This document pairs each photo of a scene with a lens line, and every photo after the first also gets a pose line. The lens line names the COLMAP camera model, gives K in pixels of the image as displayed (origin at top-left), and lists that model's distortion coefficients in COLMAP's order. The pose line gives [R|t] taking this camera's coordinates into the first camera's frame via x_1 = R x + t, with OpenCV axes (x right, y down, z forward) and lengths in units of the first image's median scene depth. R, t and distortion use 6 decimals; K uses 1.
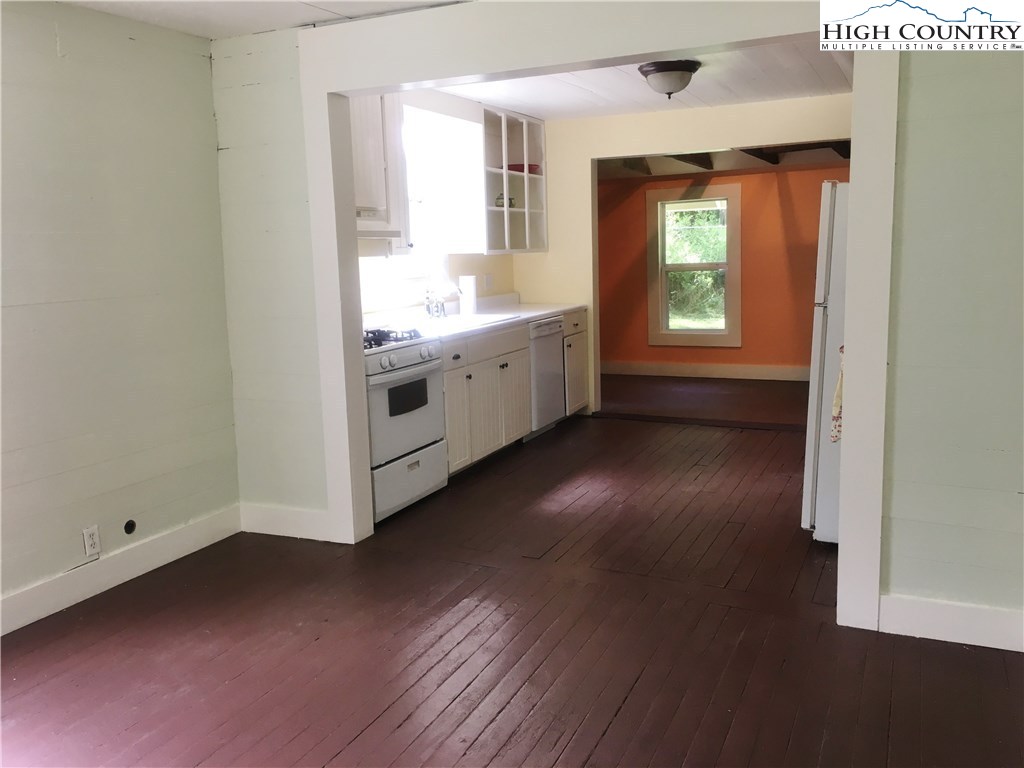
lens RADIAL K [[898.3, 0, 509.9], [0, 898.3, 386.1], [0, 0, 1]] dist [0.044835, 0.003561]
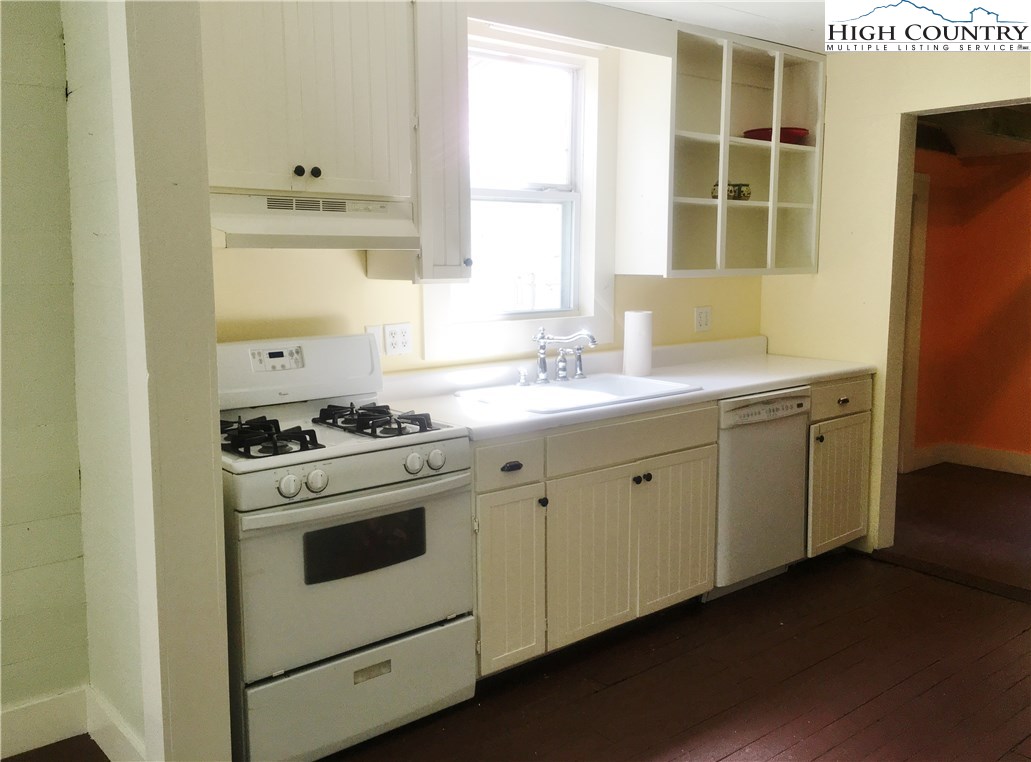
lens RADIAL K [[904.5, 0, 517.4], [0, 904.5, 374.5], [0, 0, 1]] dist [0.044835, 0.003561]
pose [[0.899310, 0.081899, -0.429574, 0.148251], [-0.088133, 0.996094, 0.005402, -0.076934], [0.428338, 0.033001, 0.903016, 0.418075]]
